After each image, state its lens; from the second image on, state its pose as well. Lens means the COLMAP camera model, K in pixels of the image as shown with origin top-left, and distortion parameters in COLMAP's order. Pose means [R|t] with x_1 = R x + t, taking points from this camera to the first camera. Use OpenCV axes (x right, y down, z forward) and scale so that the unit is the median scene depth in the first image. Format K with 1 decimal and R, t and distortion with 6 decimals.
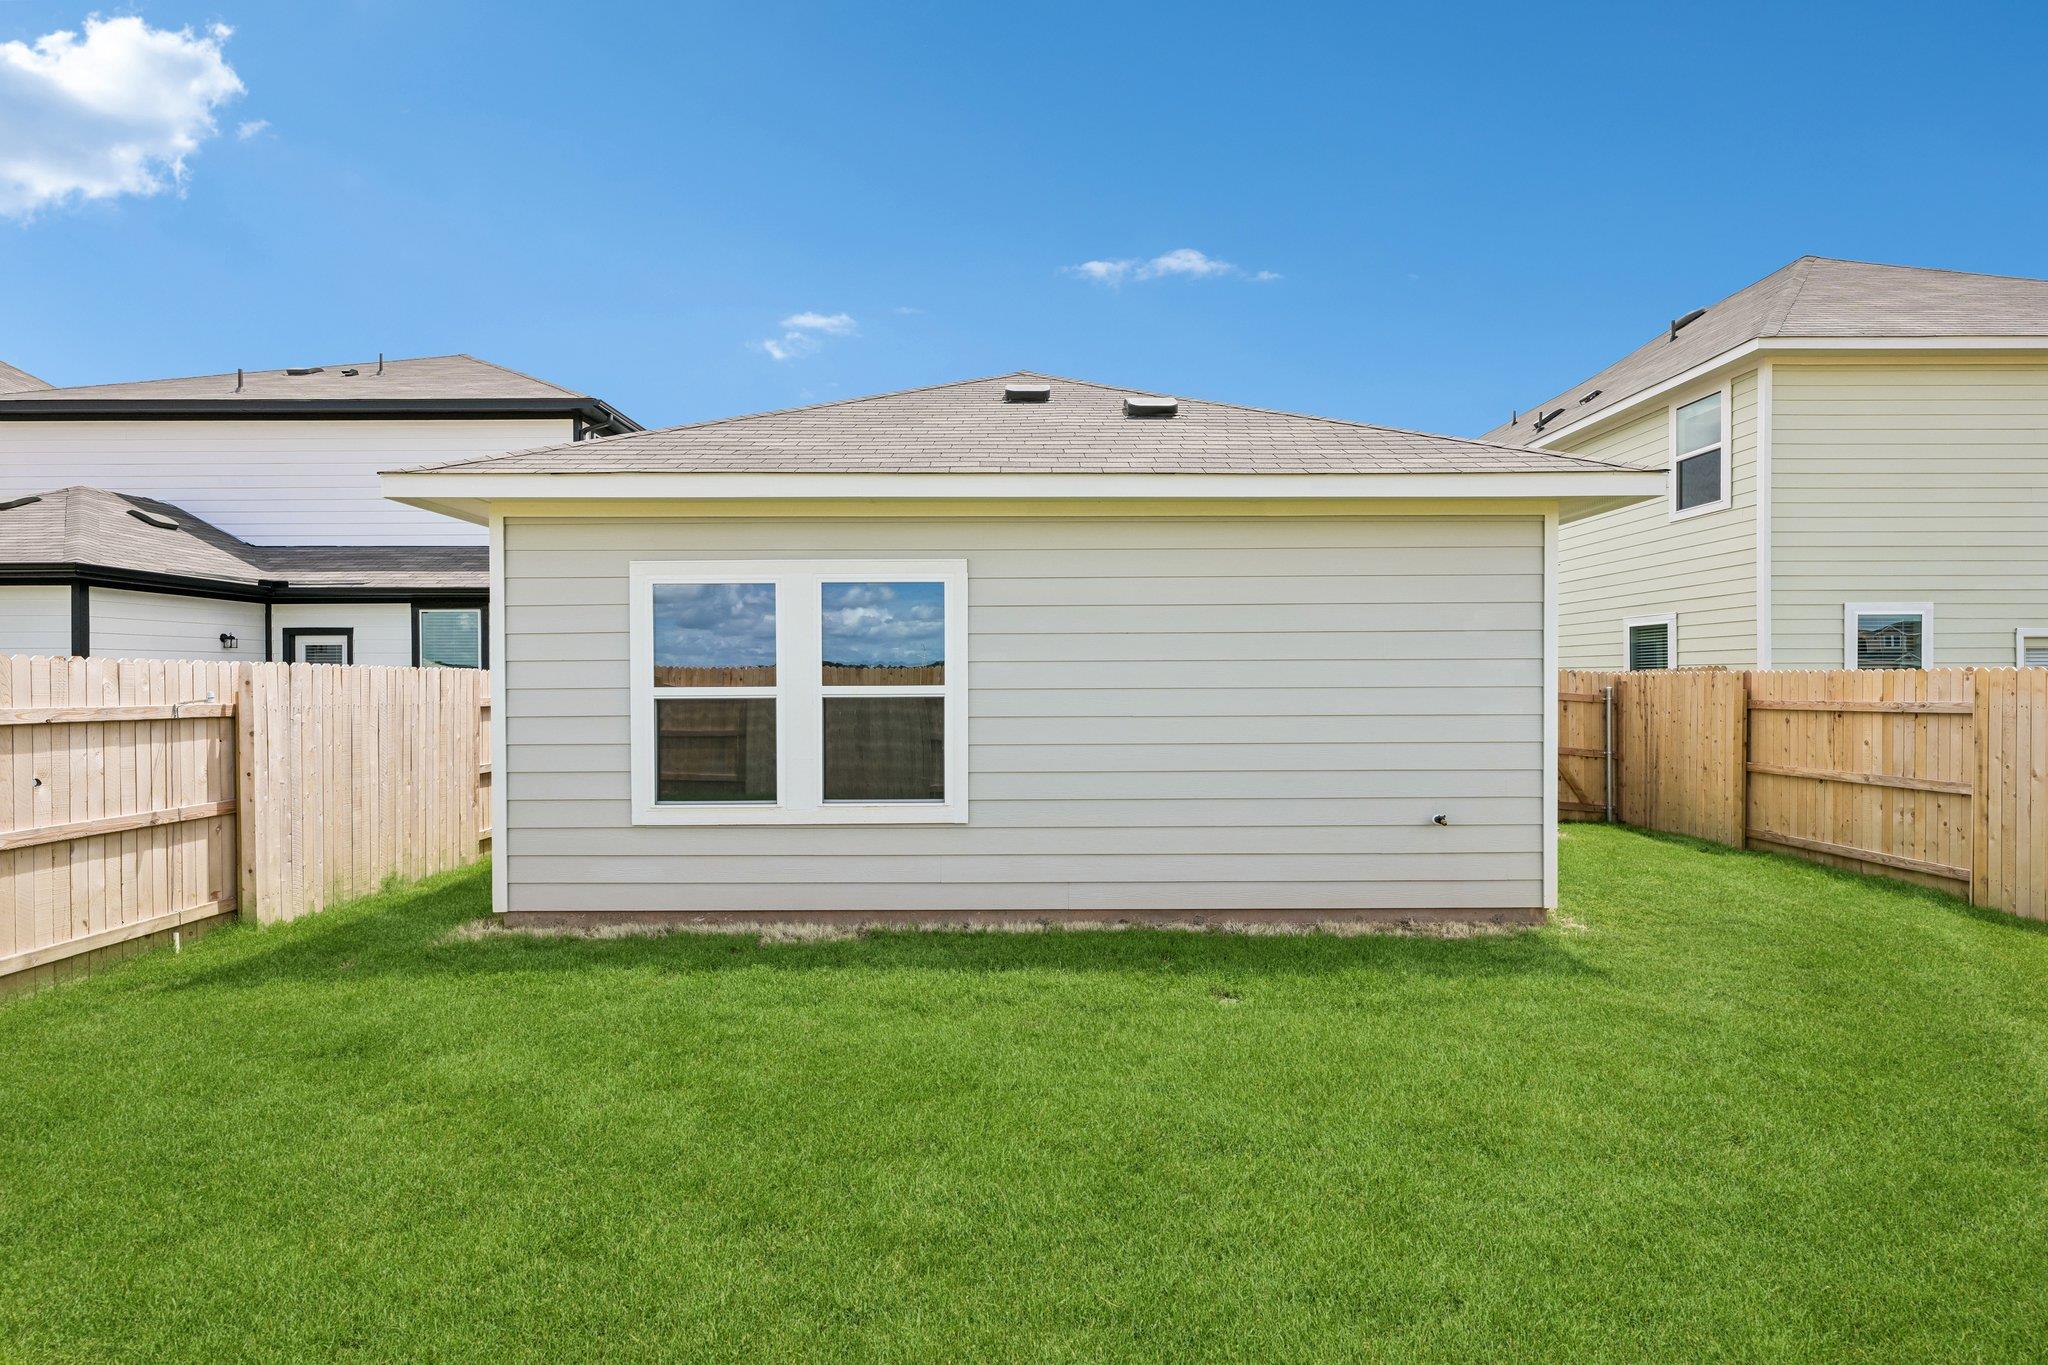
lens RADIAL K [[894.3, 0, 1026.8], [0, 894.3, 688.1], [0, 0, 1]] dist [0.001270, 0.000017]
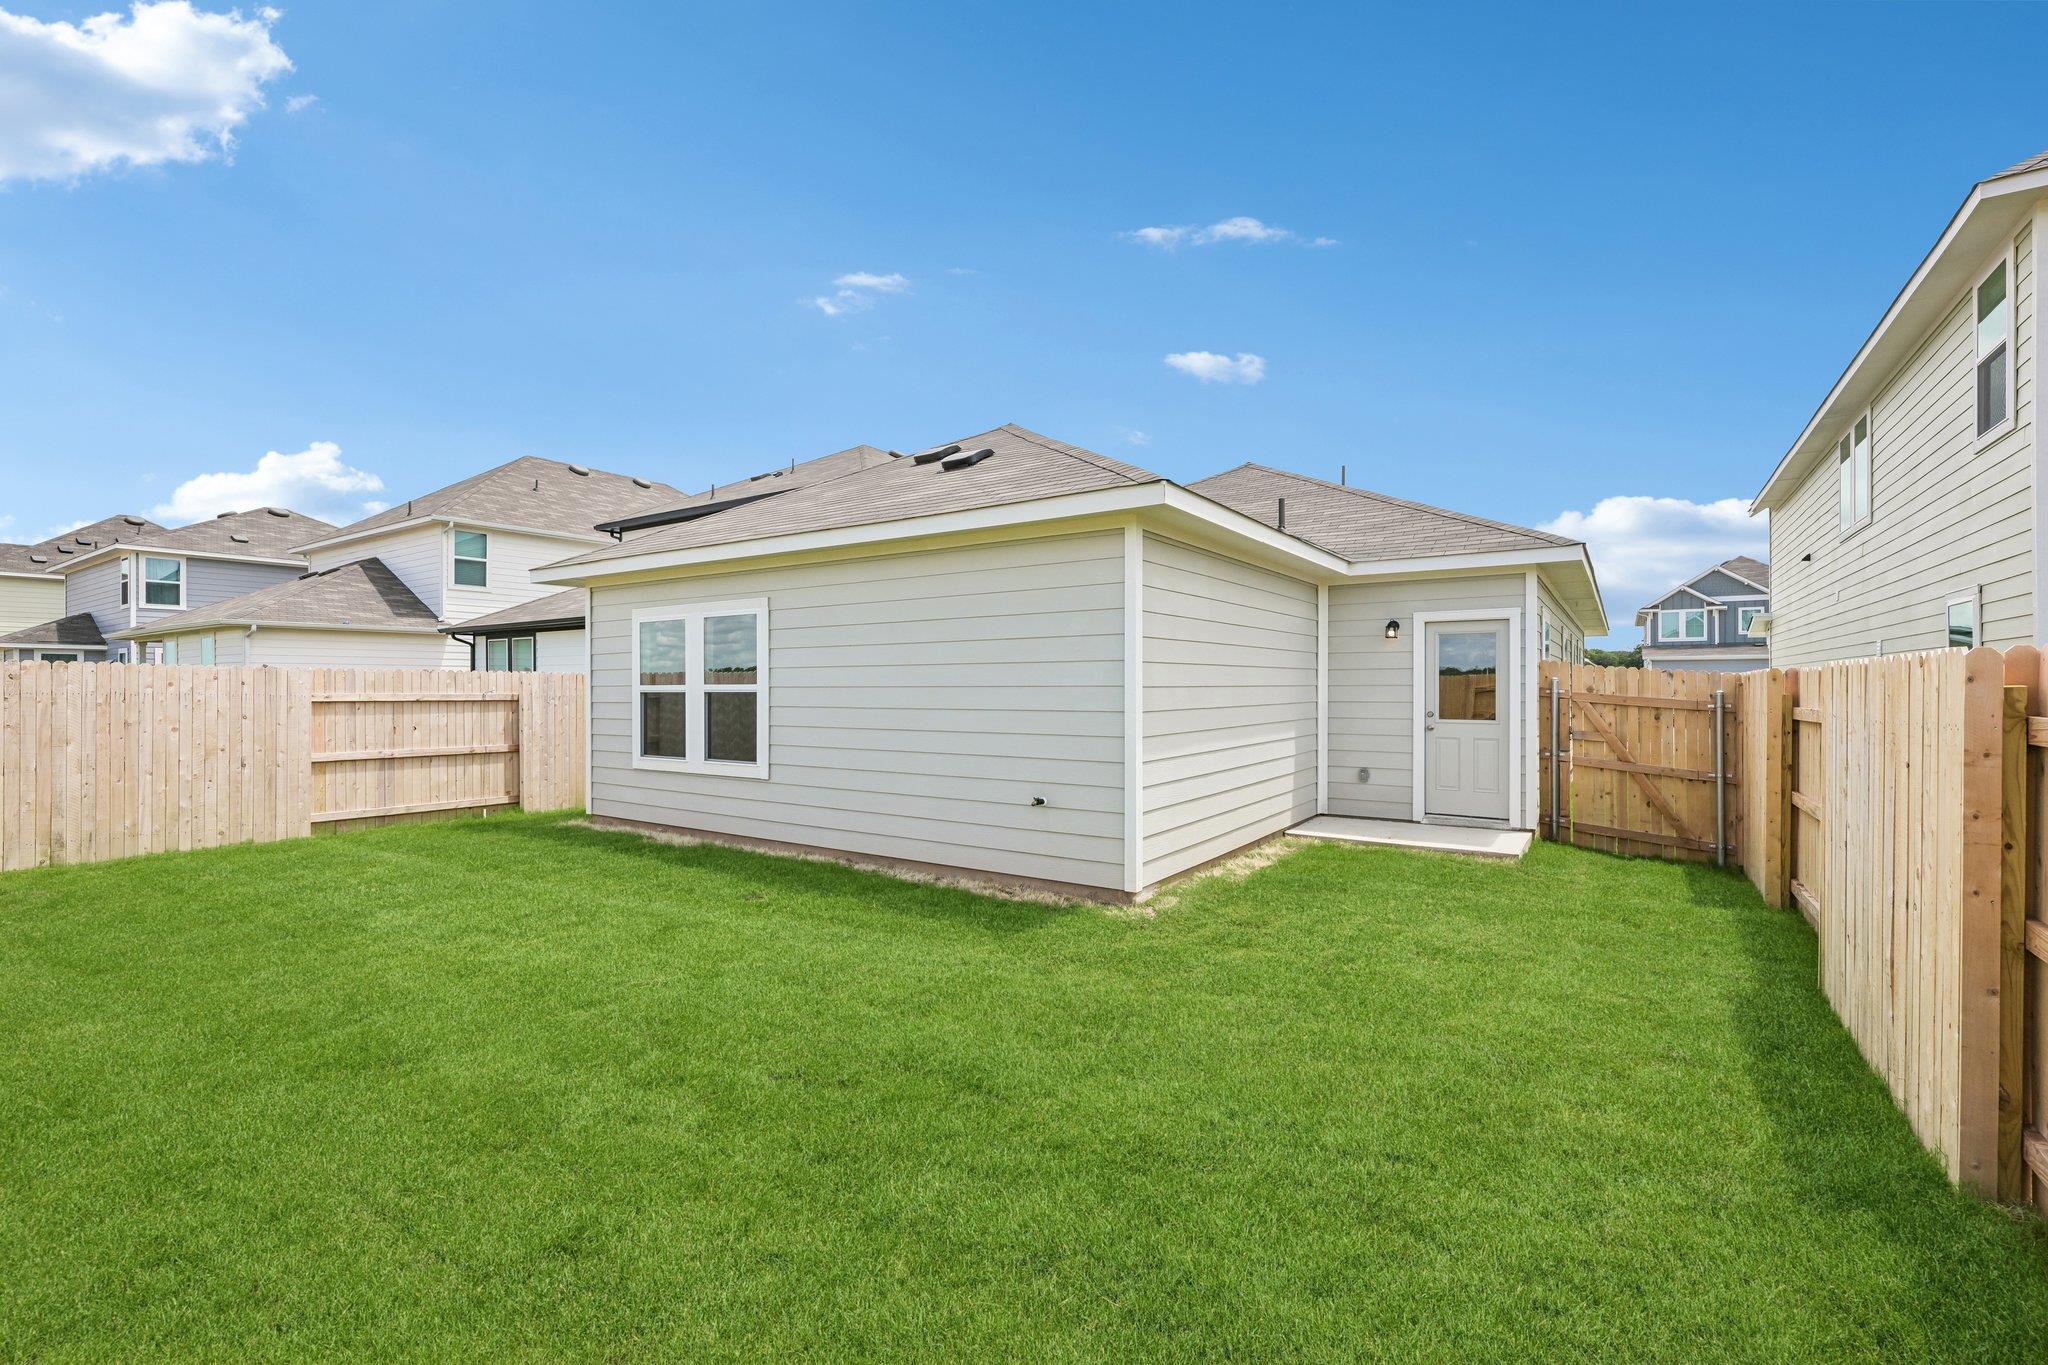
lens RADIAL K [[894.3, 0, 1026.8], [0, 894.3, 688.1], [0, 0, 1]] dist [0.001270, 0.000017]
pose [[0.825494, 0.002927, -0.564403, 1.102836], [-0.006630, 0.999968, -0.004511, 0.006827], [0.564372, 0.007466, 0.825487, 0.039131]]
